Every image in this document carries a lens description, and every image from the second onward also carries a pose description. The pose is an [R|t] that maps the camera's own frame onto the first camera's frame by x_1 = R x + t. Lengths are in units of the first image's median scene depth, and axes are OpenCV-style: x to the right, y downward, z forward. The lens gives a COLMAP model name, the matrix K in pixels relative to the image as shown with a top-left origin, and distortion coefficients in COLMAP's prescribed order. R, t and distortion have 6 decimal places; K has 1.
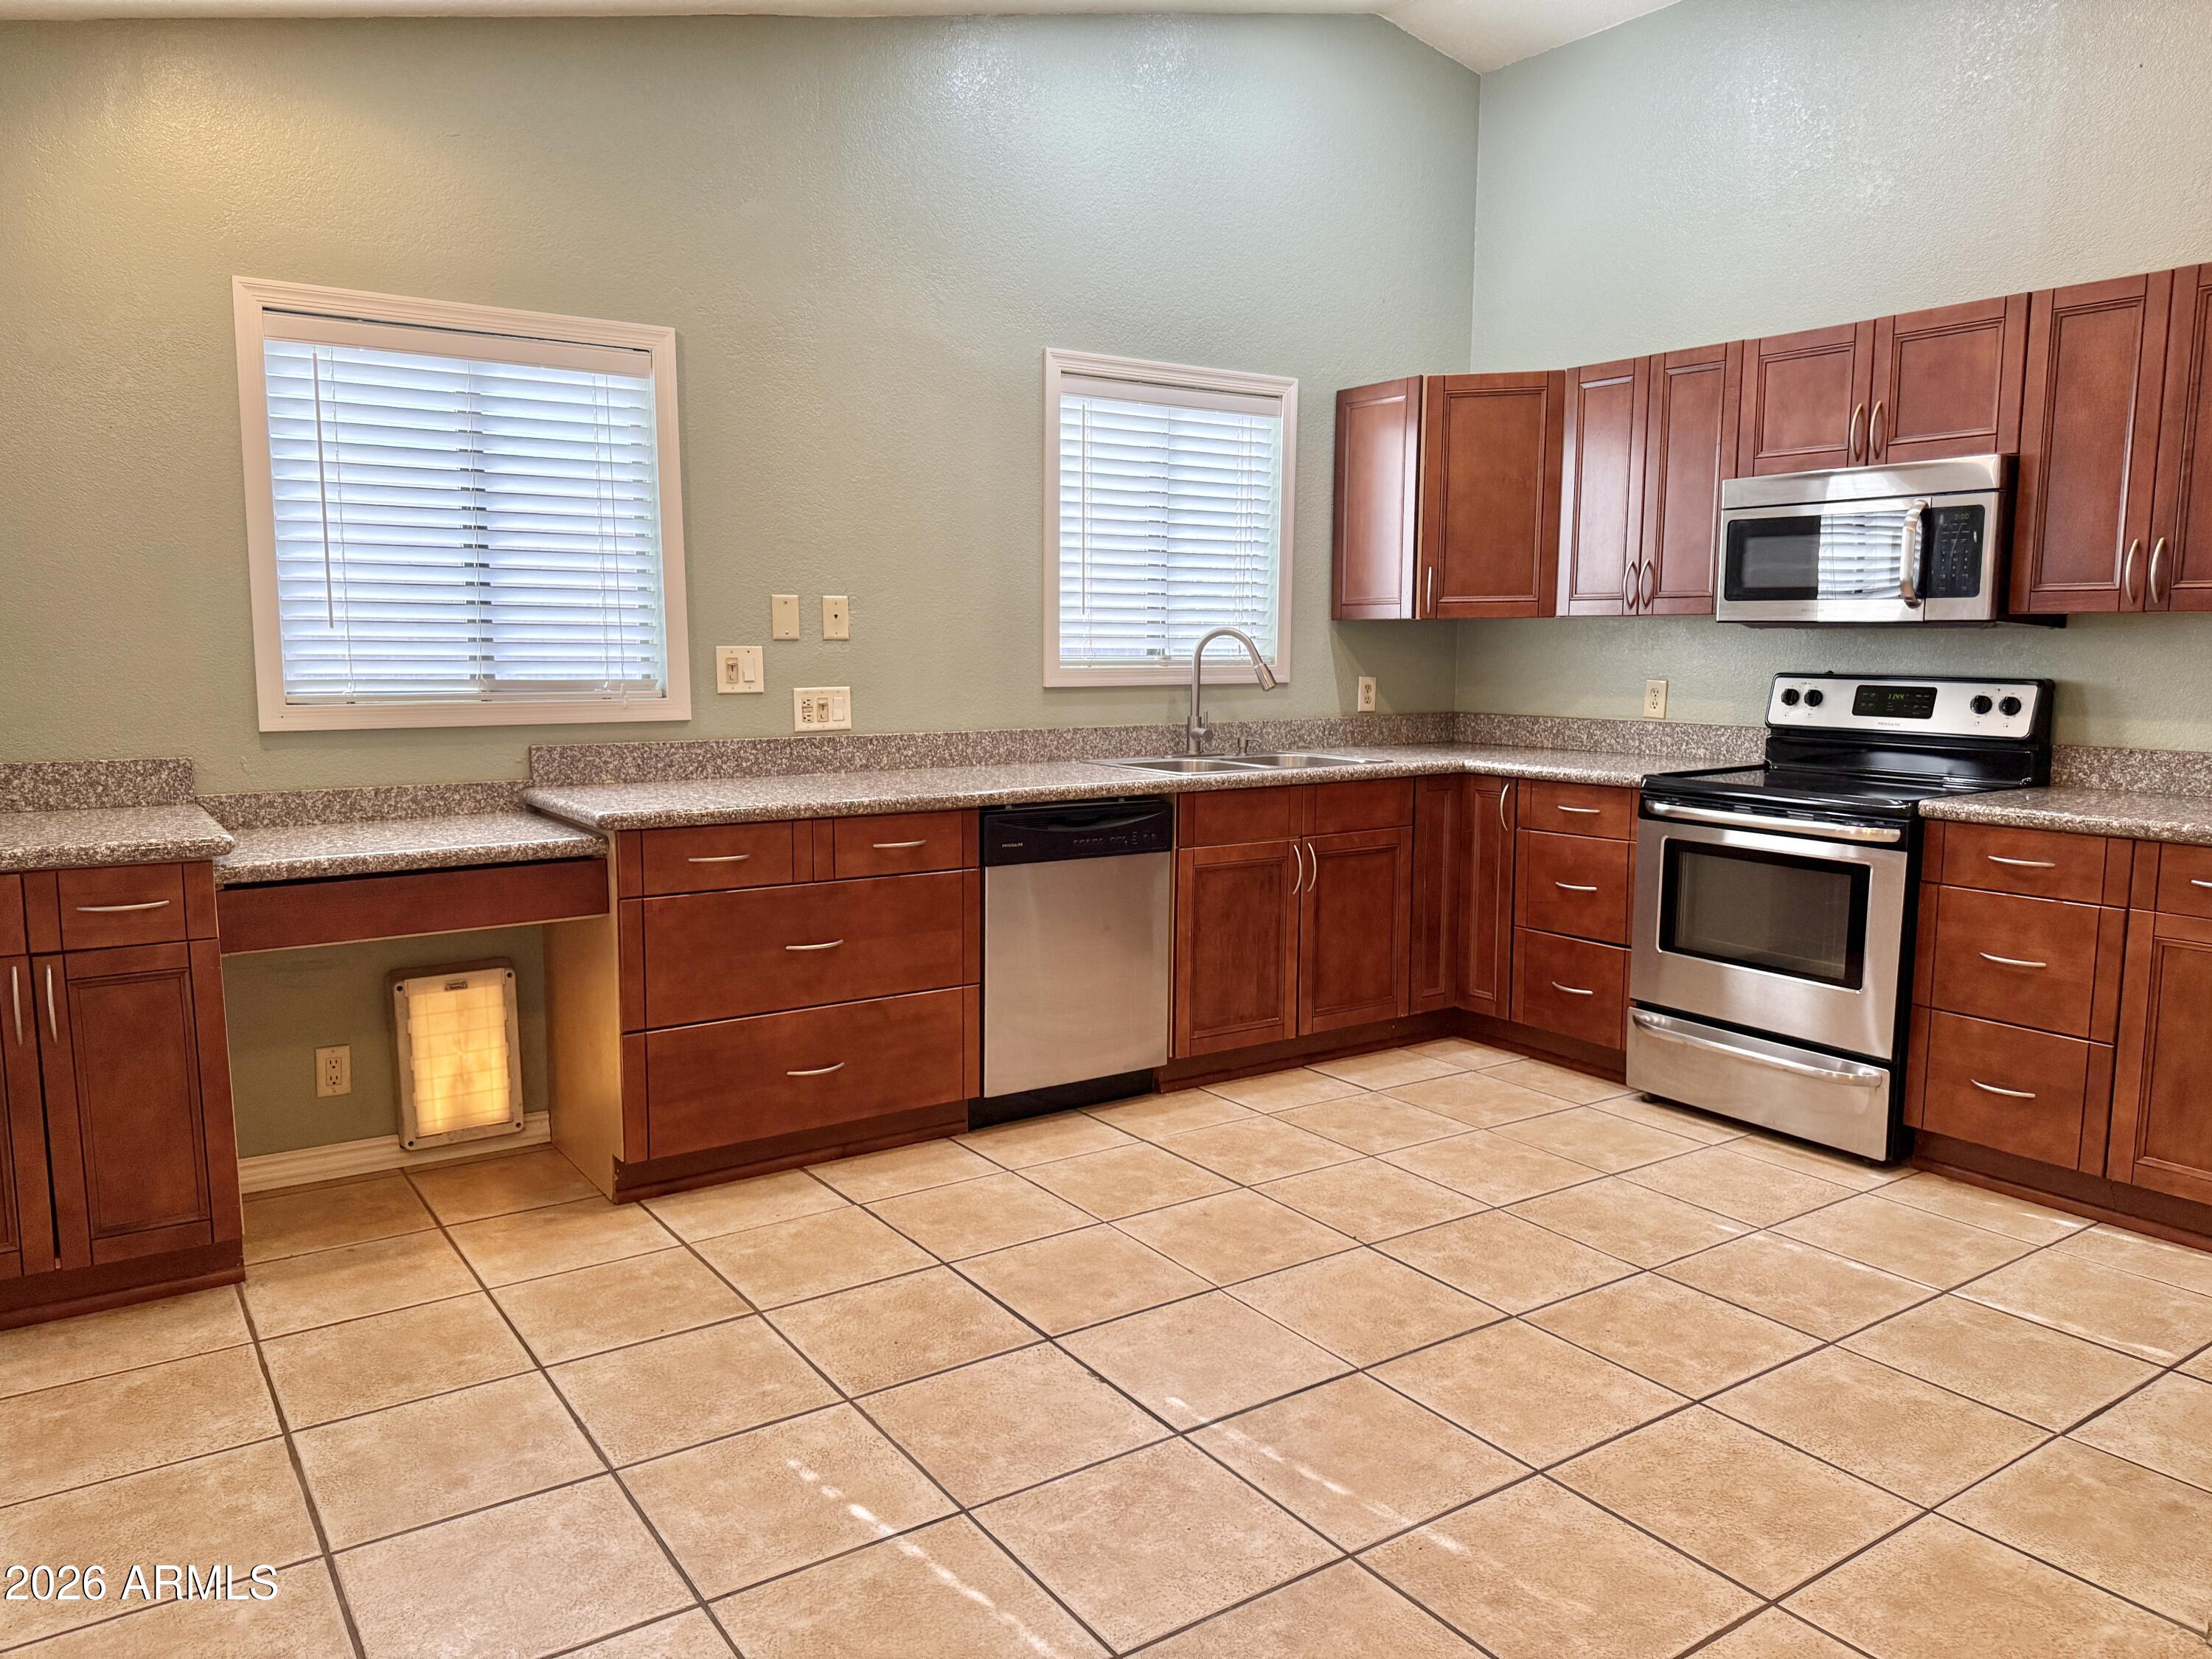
lens RADIAL K [[1556.5, 0, 1106.0], [0, 1556.5, 829.5], [0, 0, 1]] dist [0.098961, -0.142677]
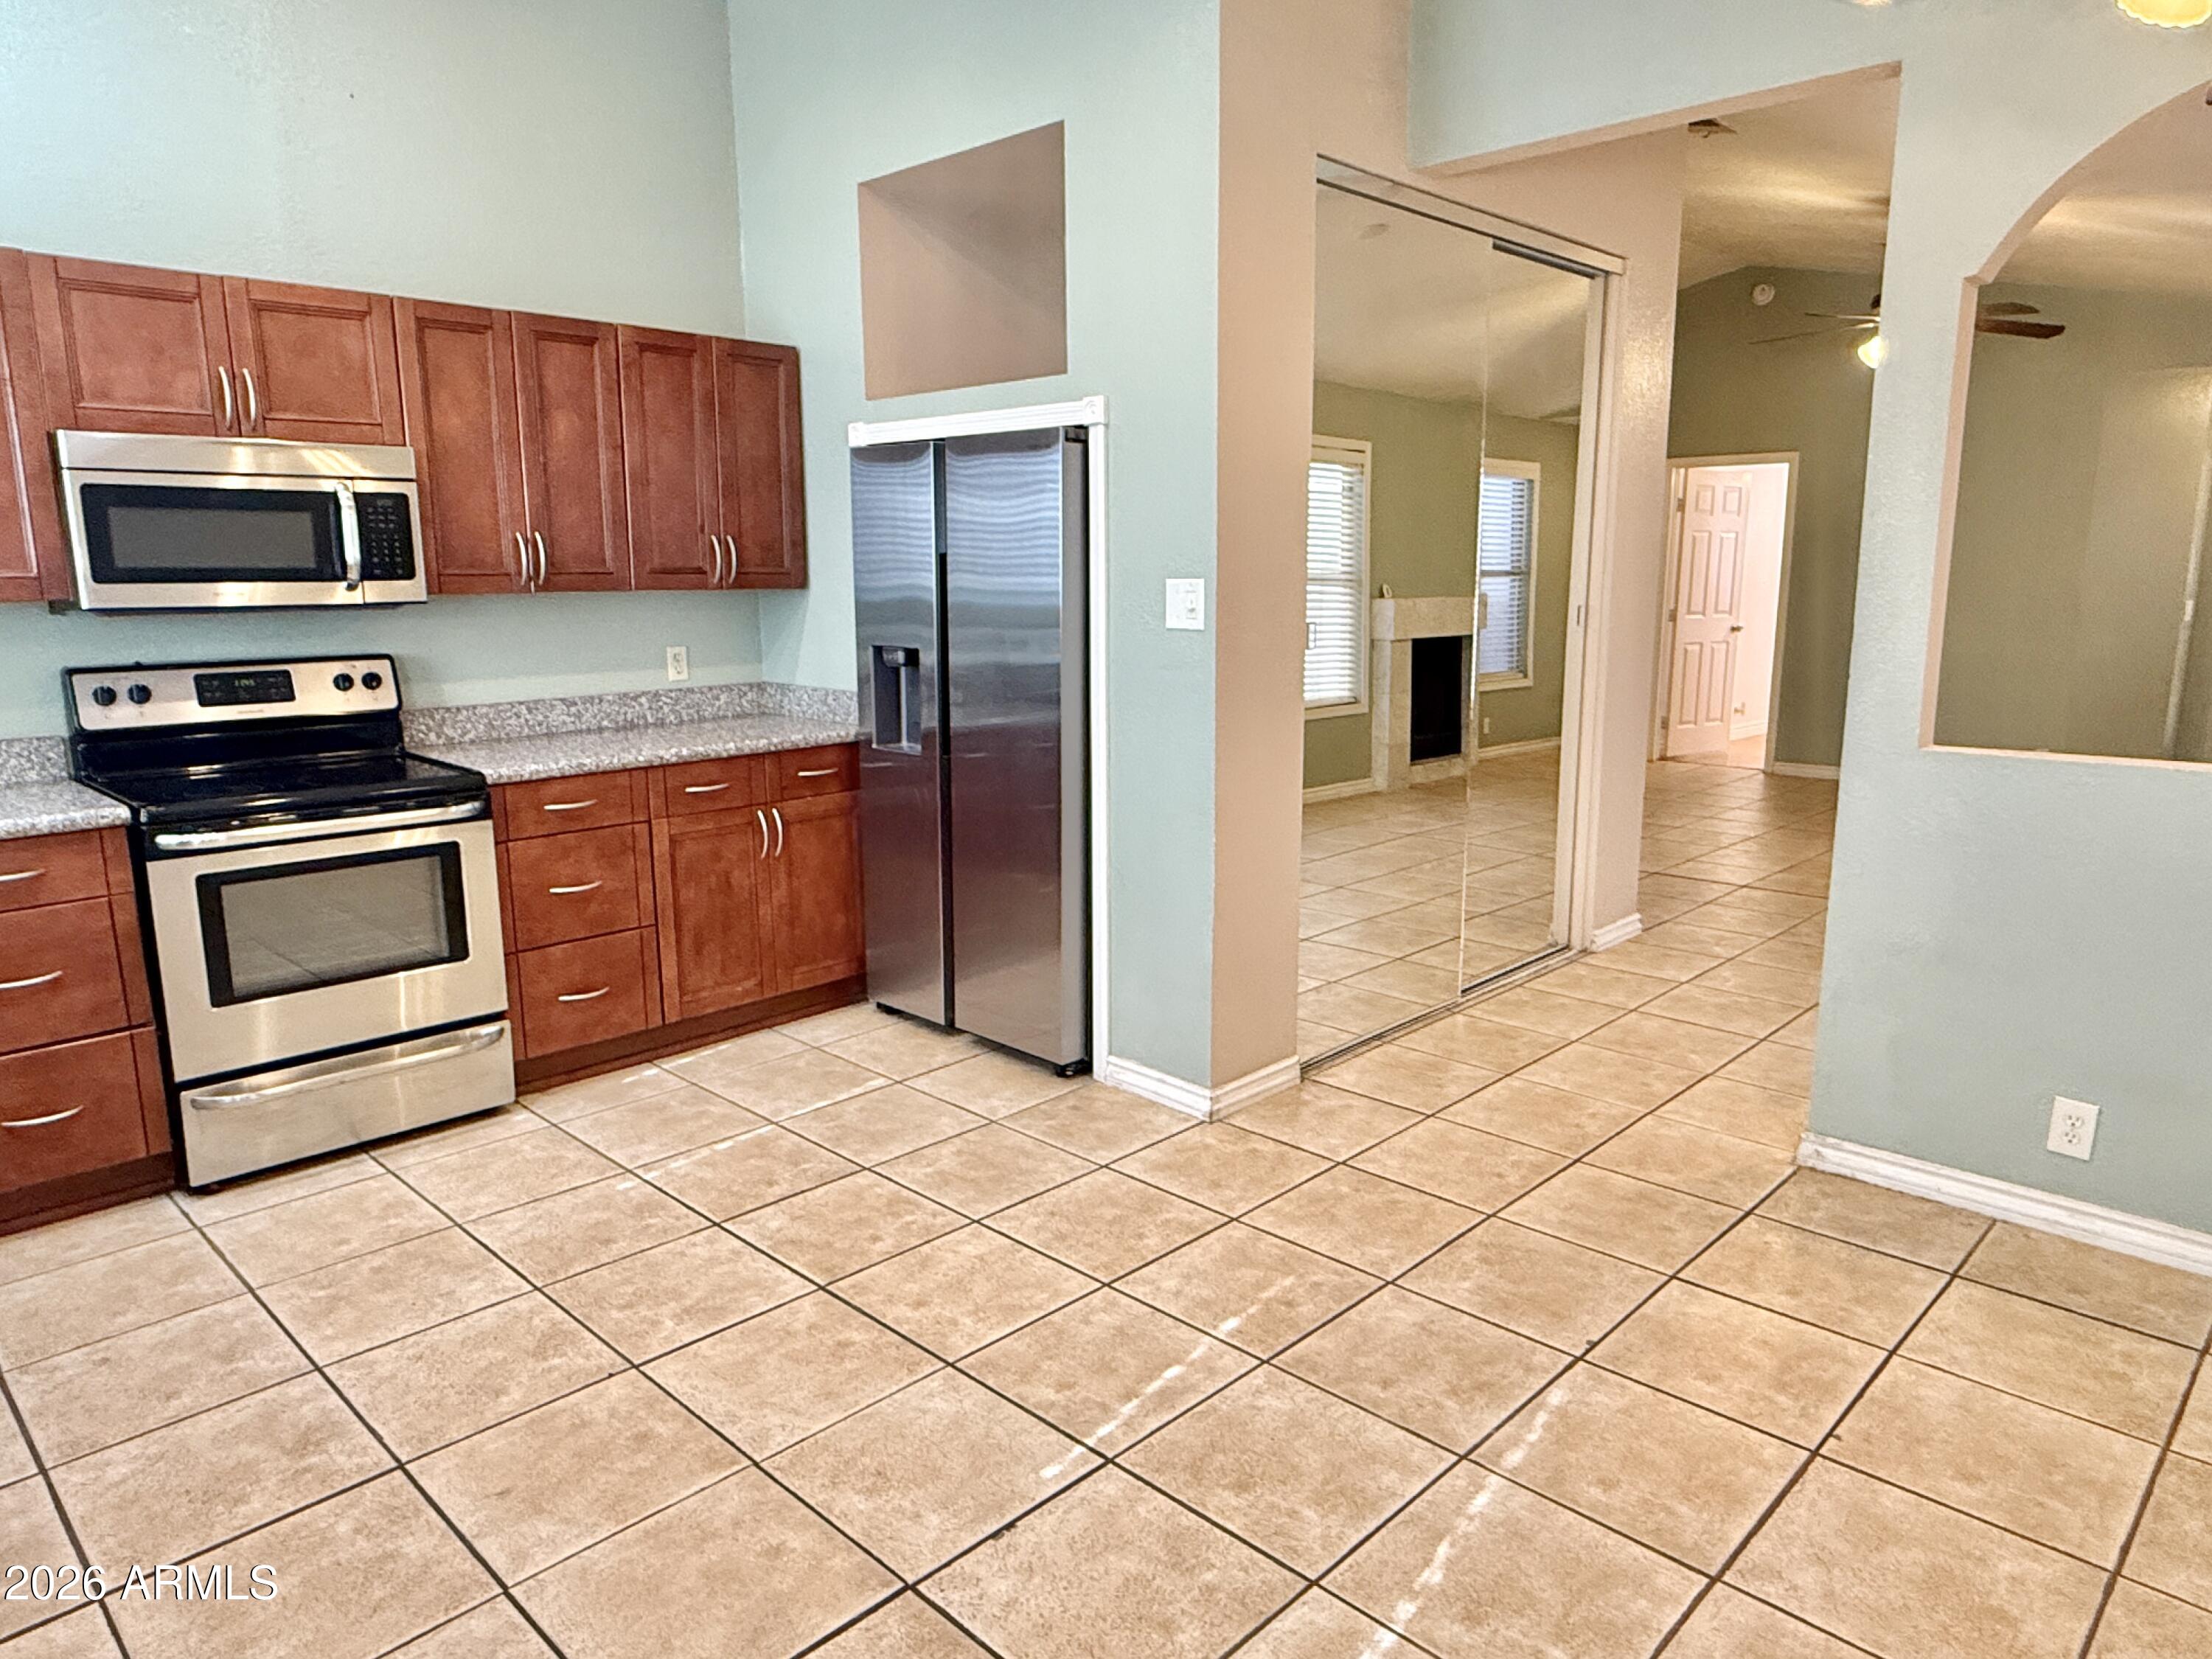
lens RADIAL K [[1409.8, 0, 1106.0], [0, 1409.8, 829.5], [0, 0, 1]] dist [0.002153, 0.000349]
pose [[-0.193922, -0.182594, 0.963874, -0.502844], [0.129187, 0.969216, 0.209597, -0.126026], [-0.972474, 0.165165, -0.164363, 0.747269]]
